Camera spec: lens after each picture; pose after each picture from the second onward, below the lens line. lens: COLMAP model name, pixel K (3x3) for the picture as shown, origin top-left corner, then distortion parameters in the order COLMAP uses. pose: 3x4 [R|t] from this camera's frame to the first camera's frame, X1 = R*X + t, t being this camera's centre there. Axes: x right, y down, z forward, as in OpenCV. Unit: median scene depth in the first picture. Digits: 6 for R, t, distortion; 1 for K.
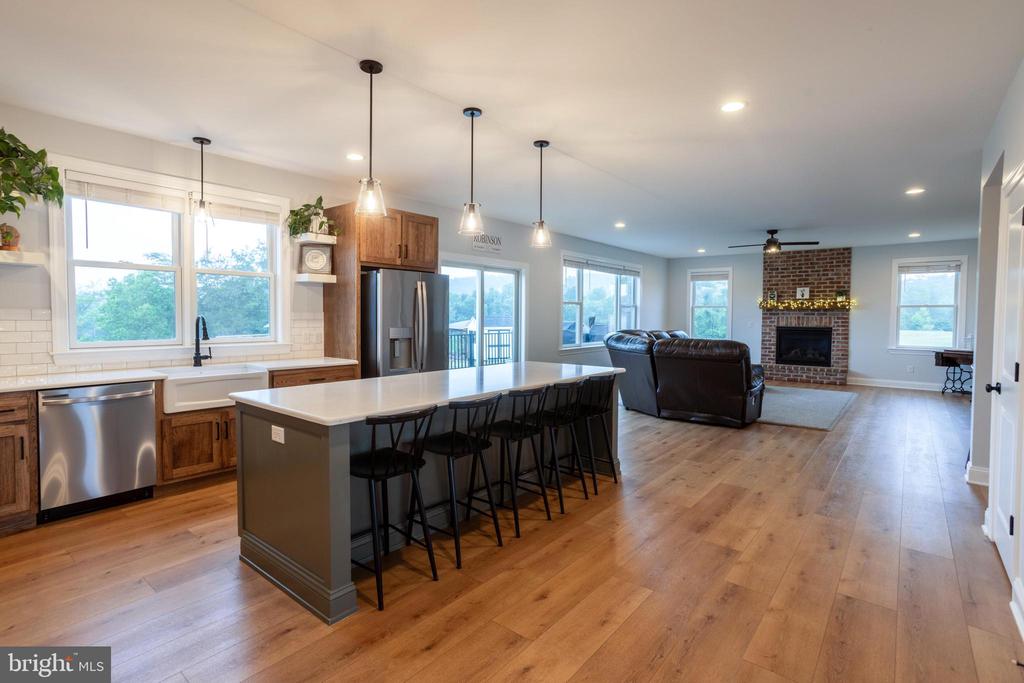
lens RADIAL K [[497.2, 0, 504.6], [0, 497.2, 335.2], [0, 0, 1]] dist [-0.024382, 0.021554]
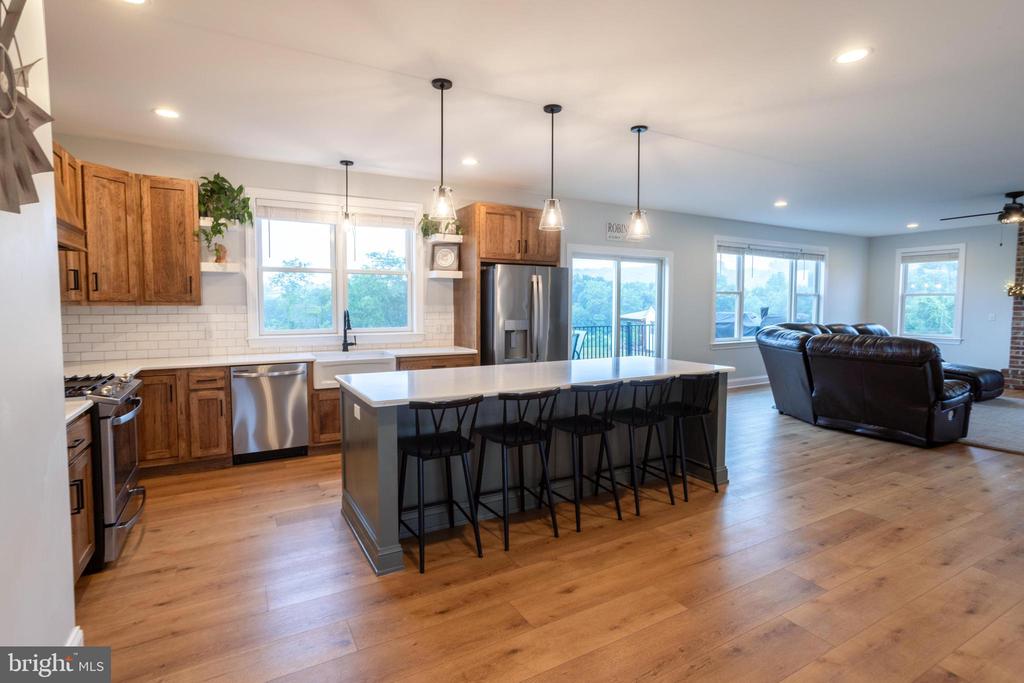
lens RADIAL K [[497.2, 0, 504.3], [0, 497.2, 335.3], [0, 0, 1]] dist [-0.024382, 0.021554]
pose [[0.932768, 0.018439, -0.360006, 0.140255], [-0.010296, 0.999646, 0.024524, -0.007853], [0.360331, -0.019168, 0.932628, 0.008574]]
